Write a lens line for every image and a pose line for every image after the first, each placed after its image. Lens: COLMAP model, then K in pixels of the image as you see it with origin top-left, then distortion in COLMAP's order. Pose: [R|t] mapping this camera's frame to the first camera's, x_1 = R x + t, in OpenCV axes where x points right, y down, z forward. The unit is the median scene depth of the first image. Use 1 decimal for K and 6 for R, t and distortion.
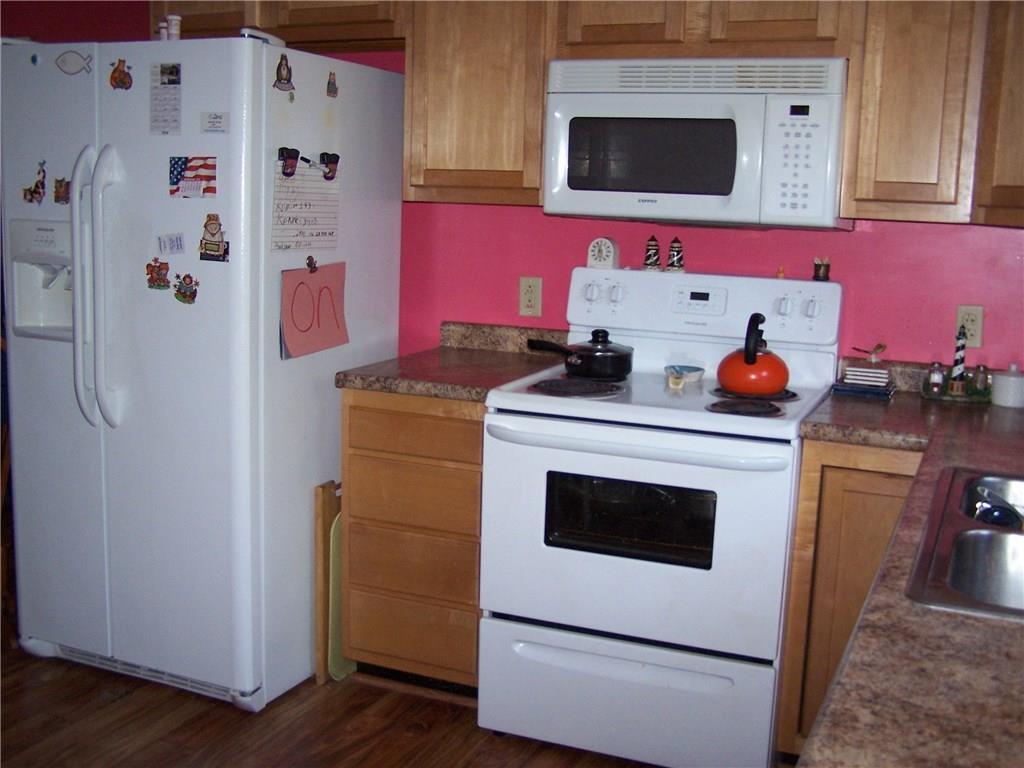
lens RADIAL K [[1170.4, 0, 511.9], [0, 1170.4, 385.2], [0, 0, 1]] dist [-0.071366, 0.000000]
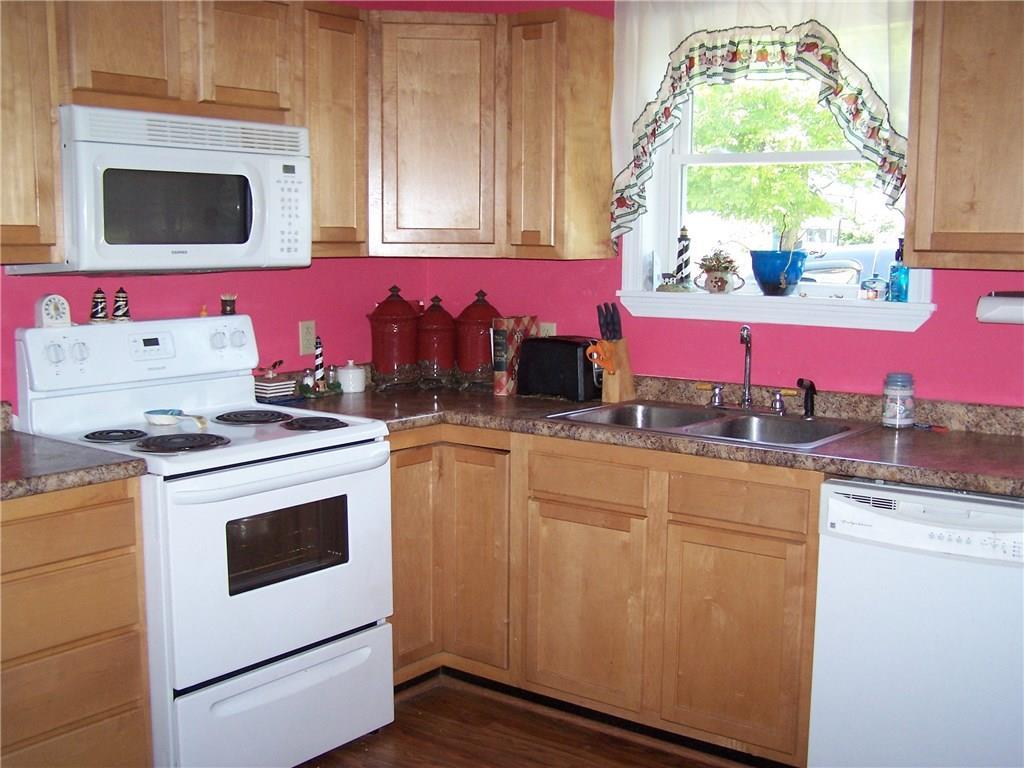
lens RADIAL K [[1170.4, 0, 512.1], [0, 1170.4, 388.1], [0, 0, 1]] dist [-0.071366, 0.000000]
pose [[0.262078, -0.150838, 0.953186, -0.794131], [0.168144, 0.979739, 0.108809, -0.101492], [-0.950285, 0.131757, 0.282131, 0.444422]]
